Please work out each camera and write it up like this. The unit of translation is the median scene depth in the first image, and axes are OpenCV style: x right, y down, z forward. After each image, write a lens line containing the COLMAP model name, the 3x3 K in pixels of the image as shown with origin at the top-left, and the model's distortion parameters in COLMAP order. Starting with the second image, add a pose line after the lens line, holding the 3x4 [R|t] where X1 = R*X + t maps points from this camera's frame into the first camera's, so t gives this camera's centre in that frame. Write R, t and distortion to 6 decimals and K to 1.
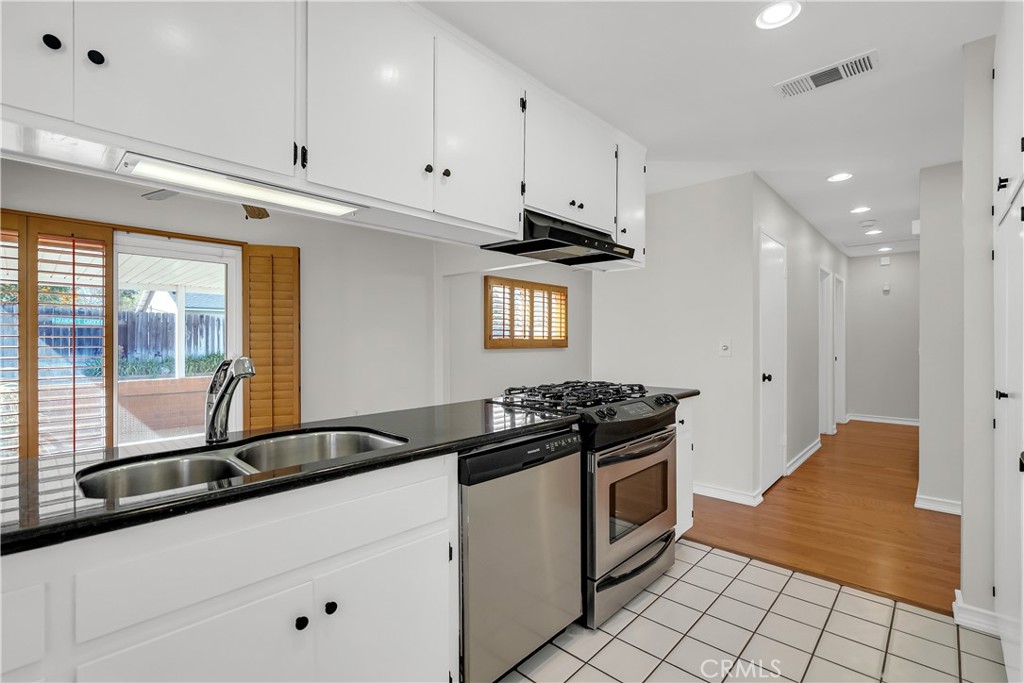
lens RADIAL K [[473.2, 0, 508.3], [0, 473.2, 335.8], [0, 0, 1]] dist [-0.000540, 0.000465]
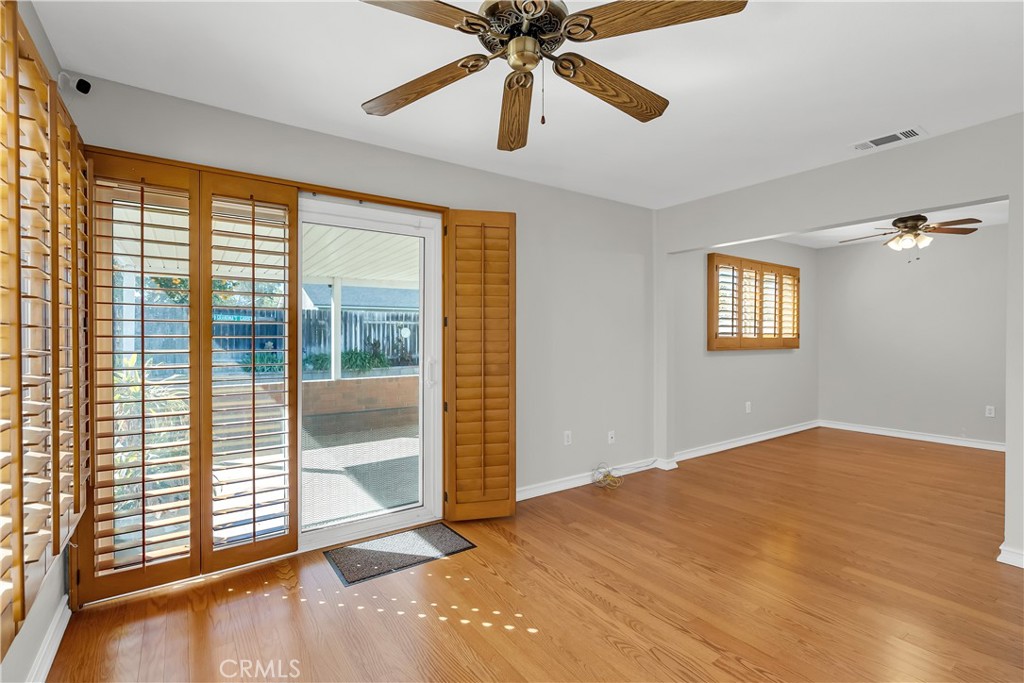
lens RADIAL K [[473.2, 0, 508.3], [0, 473.2, 335.8], [0, 0, 1]] dist [-0.000540, 0.000465]
pose [[0.978771, 0.001562, -0.204951, -0.212245], [0.000326, 0.999958, 0.009178, -0.003356], [0.204956, -0.009050, 0.978729, 0.202077]]
